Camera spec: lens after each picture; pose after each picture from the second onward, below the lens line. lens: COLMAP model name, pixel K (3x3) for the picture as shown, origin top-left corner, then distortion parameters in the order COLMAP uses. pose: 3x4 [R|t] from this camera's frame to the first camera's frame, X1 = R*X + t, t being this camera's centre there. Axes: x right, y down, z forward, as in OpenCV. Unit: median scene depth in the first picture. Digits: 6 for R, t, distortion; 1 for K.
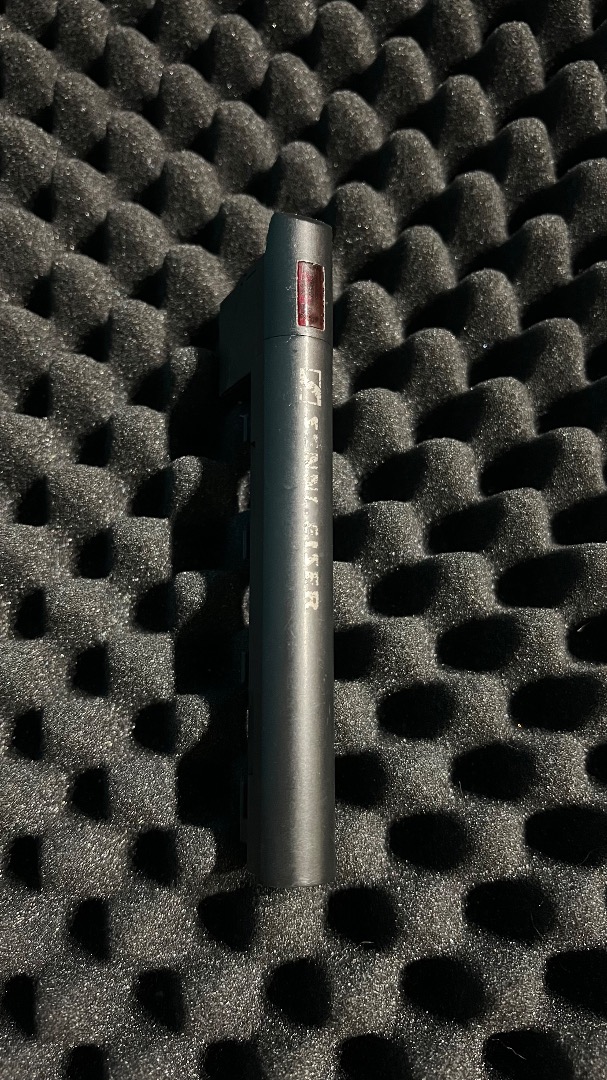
lens RADIAL K [[826.0, 0, 326.5], [0, 826.0, 549.3], [0, 0, 1]] dist [-0.068907, 0.002651]
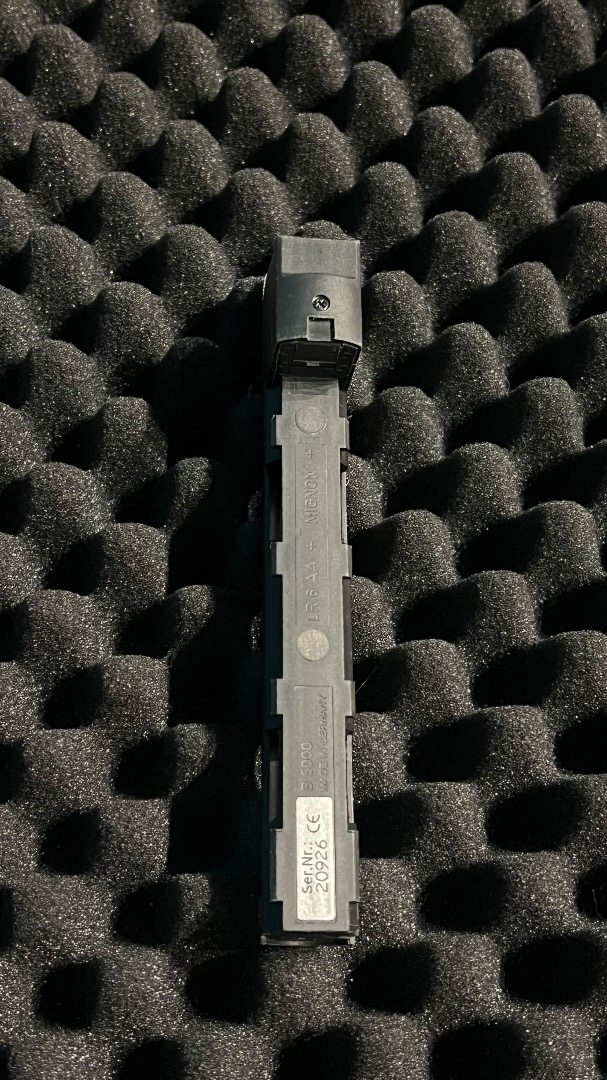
lens RADIAL K [[1335.2, 0, 303.5], [0, 1335.2, 540.0], [0, 0, 1]] dist [0.008795, -0.323464]
pose [[0.999694, 0.018079, 0.016879, -0.142232], [-0.015631, 0.990681, -0.135301, 0.092366], [-0.019167, 0.134996, 0.990661, -0.355423]]
